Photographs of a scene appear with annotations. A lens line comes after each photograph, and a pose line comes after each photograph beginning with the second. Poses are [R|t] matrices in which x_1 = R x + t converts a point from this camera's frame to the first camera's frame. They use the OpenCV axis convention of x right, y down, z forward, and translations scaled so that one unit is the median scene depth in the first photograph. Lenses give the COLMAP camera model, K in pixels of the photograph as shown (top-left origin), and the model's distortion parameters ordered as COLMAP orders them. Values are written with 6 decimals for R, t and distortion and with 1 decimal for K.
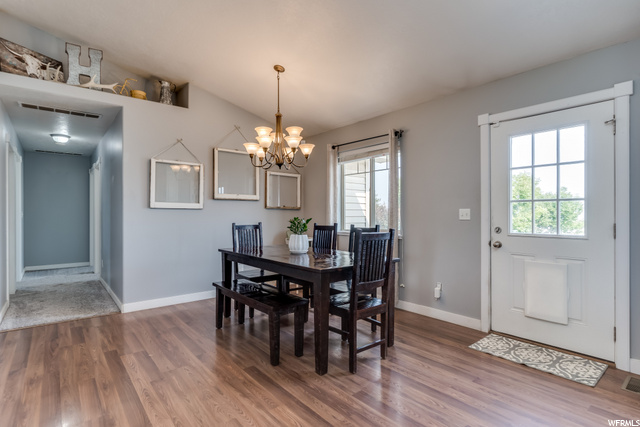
lens RADIAL K [[324.1, 0, 318.0], [0, 324.1, 214.3], [0, 0, 1]] dist [-0.007267, 0.003326]
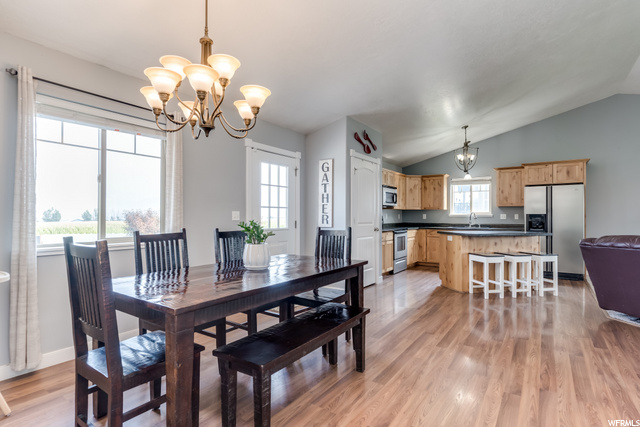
lens RADIAL K [[324.1, 0, 317.4], [0, 324.1, 213.4], [0, 0, 1]] dist [-0.007267, 0.003326]
pose [[-0.266159, 0.009564, 0.963882, -0.656543], [0.000551, 0.999952, -0.009769, 0.002409], [-0.963929, -0.002069, -0.266151, 0.877657]]
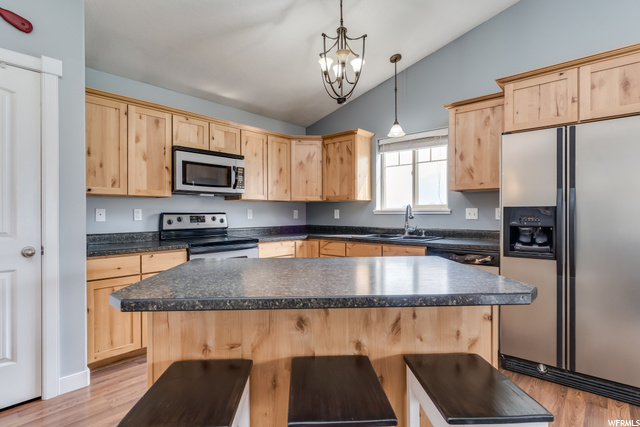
lens RADIAL K [[324.1, 0, 318.3], [0, 324.1, 213.8], [0, 0, 1]] dist [-0.007267, 0.003326]
pose [[-0.151658, 0.001279, 0.988432, 0.064247], [0.006435, 0.999979, -0.000307, 0.001464], [-0.988412, 0.006314, -0.151663, -0.107668]]
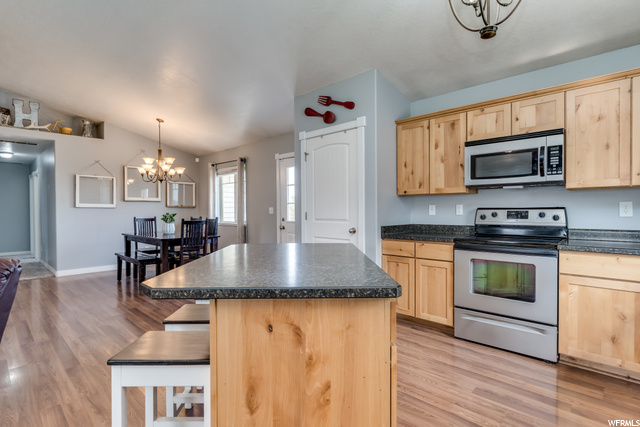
lens RADIAL K [[324.1, 0, 318.1], [0, 324.1, 214.2], [0, 0, 1]] dist [-0.007267, 0.003326]
pose [[0.992965, -0.006528, 0.118230, 0.424041], [0.005267, 0.999926, 0.010970, 0.001110], [-0.118293, -0.010270, 0.992926, -0.627440]]
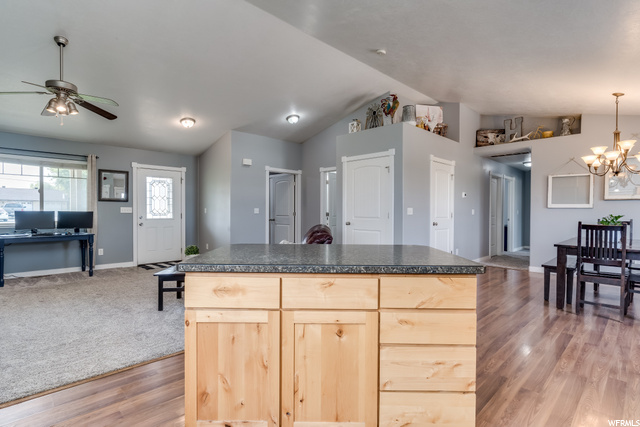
lens RADIAL K [[324.1, 0, 318.2], [0, 324.1, 214.9], [0, 0, 1]] dist [-0.007267, 0.003326]
pose [[0.090431, 0.010894, -0.995843, 0.919299], [-0.006292, 0.999926, 0.010368, 0.004374], [0.995883, 0.005329, 0.090493, -0.225459]]
